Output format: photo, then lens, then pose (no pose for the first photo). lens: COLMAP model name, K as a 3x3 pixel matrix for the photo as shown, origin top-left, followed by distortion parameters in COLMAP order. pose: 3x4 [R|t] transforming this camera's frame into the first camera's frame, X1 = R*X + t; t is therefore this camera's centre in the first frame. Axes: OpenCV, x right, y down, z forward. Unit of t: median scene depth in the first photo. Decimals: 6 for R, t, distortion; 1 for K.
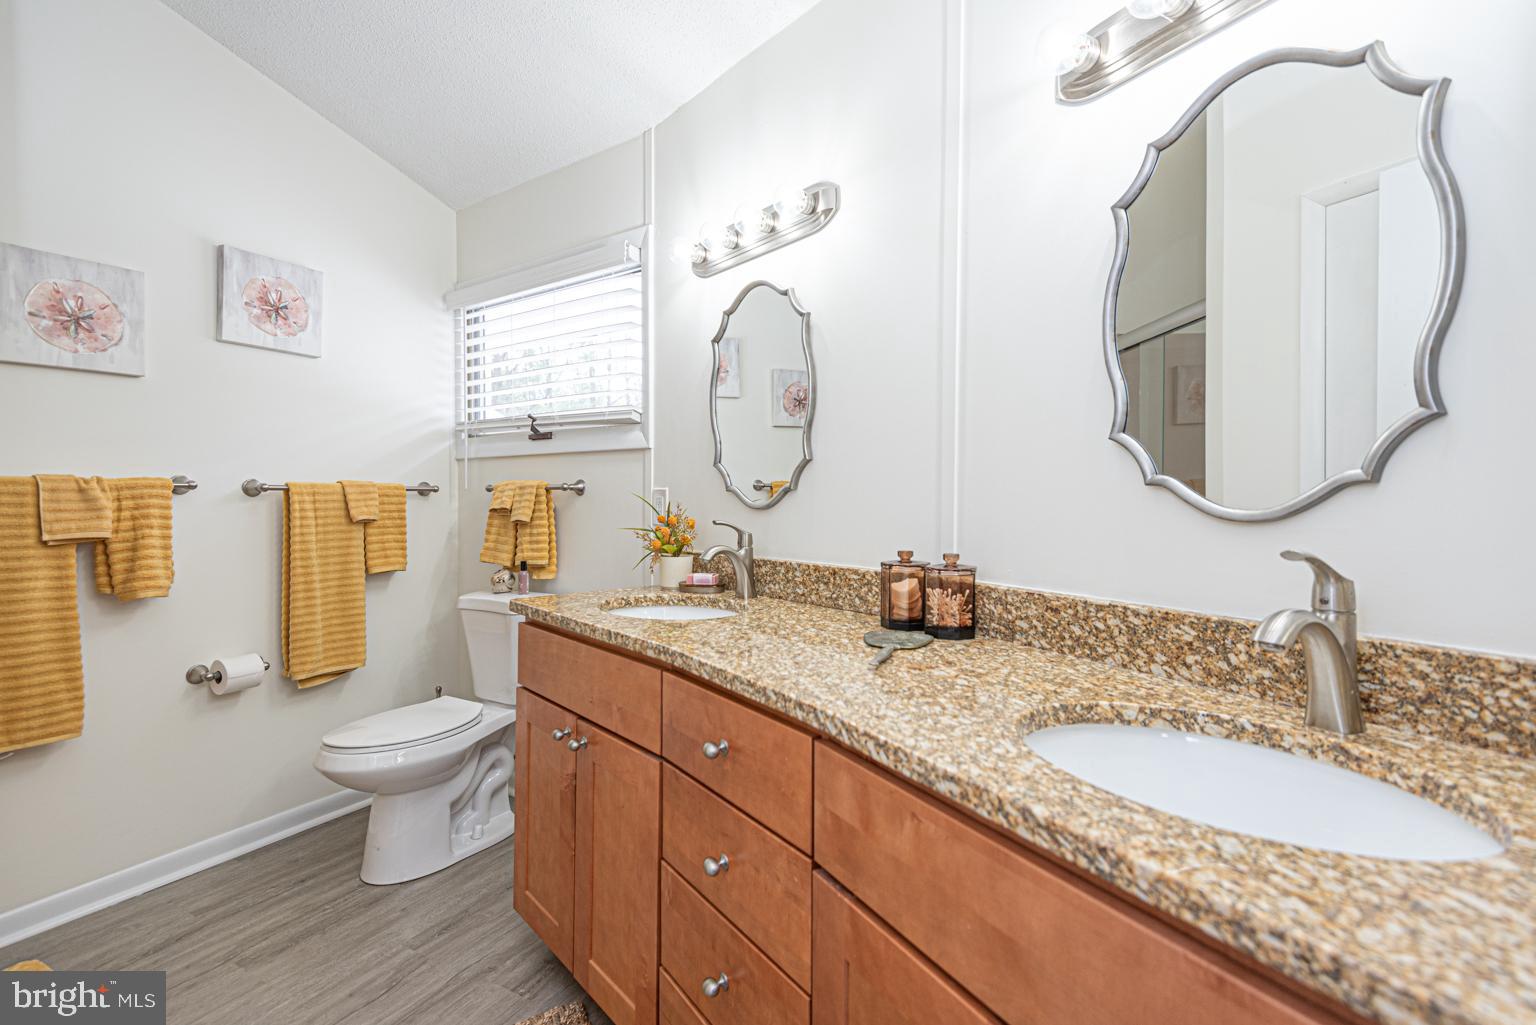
lens RADIAL K [[701.4, 0, 756.5], [0, 701.4, 505.9], [0, 0, 1]] dist [0.020963, -0.007016]
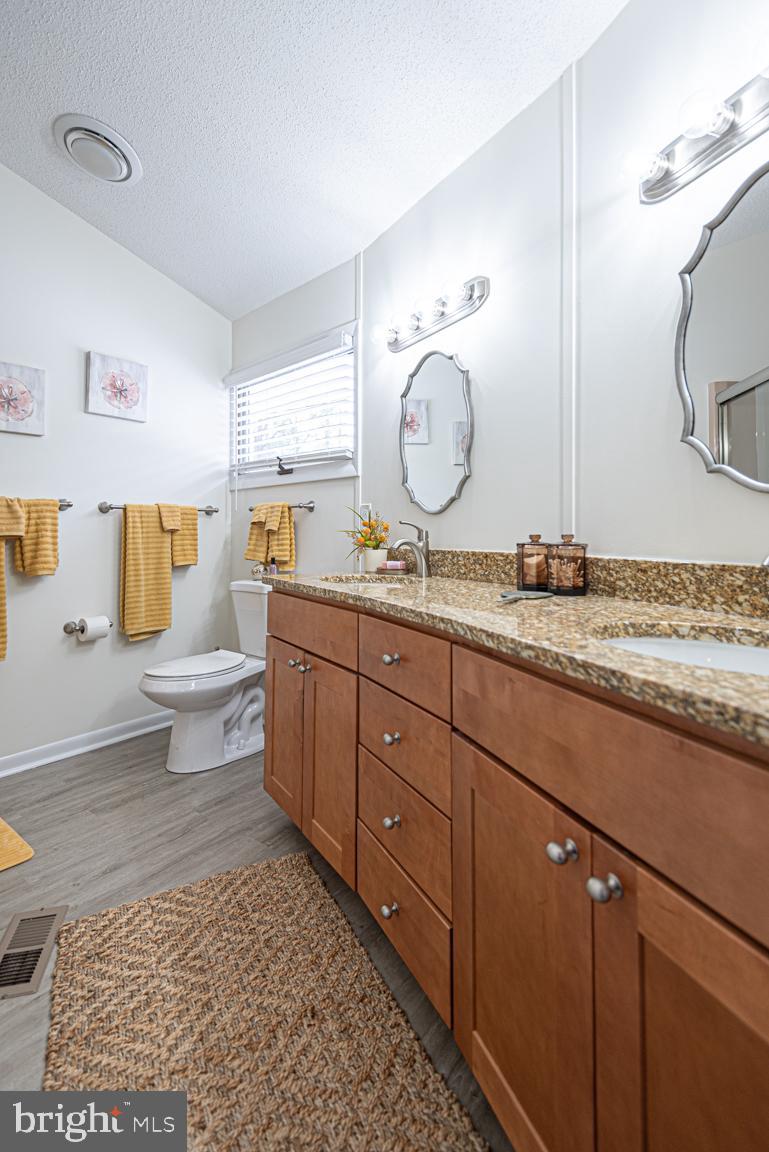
lens RADIAL K [[540.5, 0, 359.5], [0, 540.5, 519.5], [0, 0, 1]] dist [0.032797, -0.014299]
pose [[0.985191, -0.006676, -0.171332, 0.042179], [0.000304, 0.999308, -0.037194, 0.055952], [0.171462, 0.036591, 0.984511, -0.080132]]
